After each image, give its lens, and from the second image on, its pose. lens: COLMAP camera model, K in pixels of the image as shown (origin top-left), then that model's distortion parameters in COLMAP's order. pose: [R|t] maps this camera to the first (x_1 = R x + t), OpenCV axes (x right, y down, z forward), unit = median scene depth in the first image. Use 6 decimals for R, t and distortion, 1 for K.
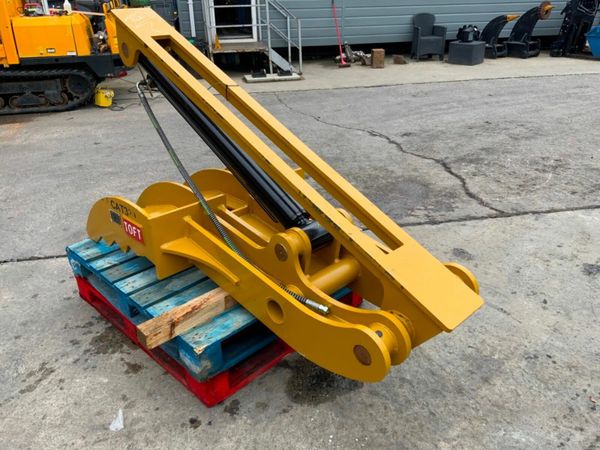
lens RADIAL K [[498.4, 0, 300.6], [0, 498.4, 223.0], [0, 0, 1]] dist [0.042817, -0.088731]
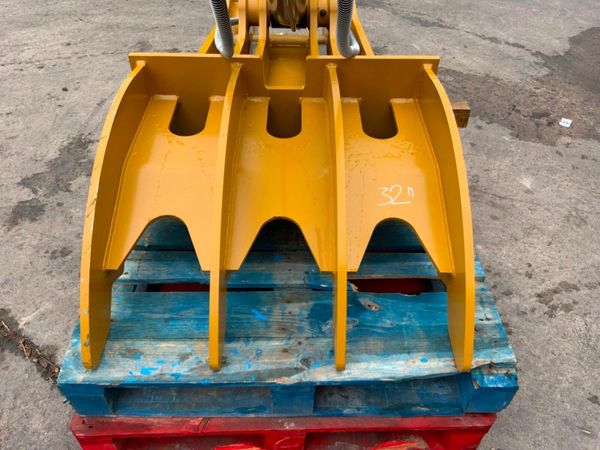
lens RADIAL K [[498.4, 0, 300.1], [0, 498.4, 227.5], [0, 0, 1]] dist [0.042817, -0.088731]
pose [[-0.713324, -0.479751, 0.510889, -0.590618], [0.302091, 0.447294, 0.841825, -0.508327], [-0.632384, 0.754829, -0.174137, 1.315853]]
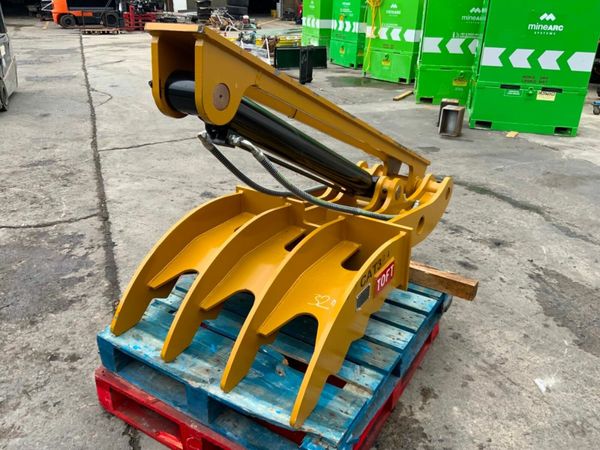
lens RADIAL K [[498.4, 0, 299.4], [0, 498.4, 221.9], [0, 0, 1]] dist [0.042817, -0.088731]
pose [[-0.217530, -0.388934, 0.895216, -1.021879], [0.416423, 0.792535, 0.445511, -0.492840], [-0.882764, 0.469700, -0.010439, 1.102573]]
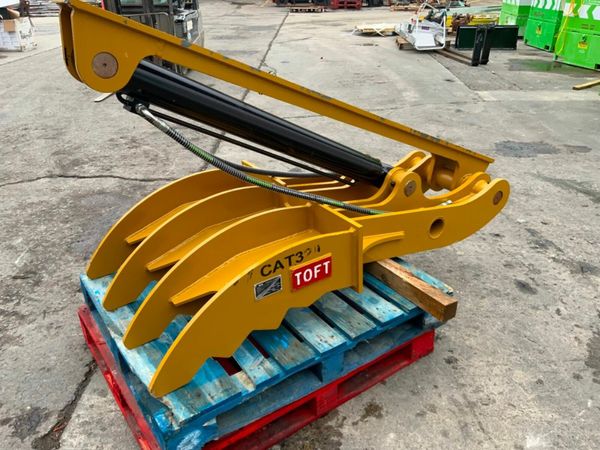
lens RADIAL K [[498.4, 0, 300.2], [0, 498.4, 222.4], [0, 0, 1]] dist [0.042817, -0.088731]
pose [[0.186290, -0.425010, 0.885812, -0.996004], [0.438072, 0.842943, 0.312313, -0.302070], [-0.879425, 0.329869, 0.343217, 0.735453]]
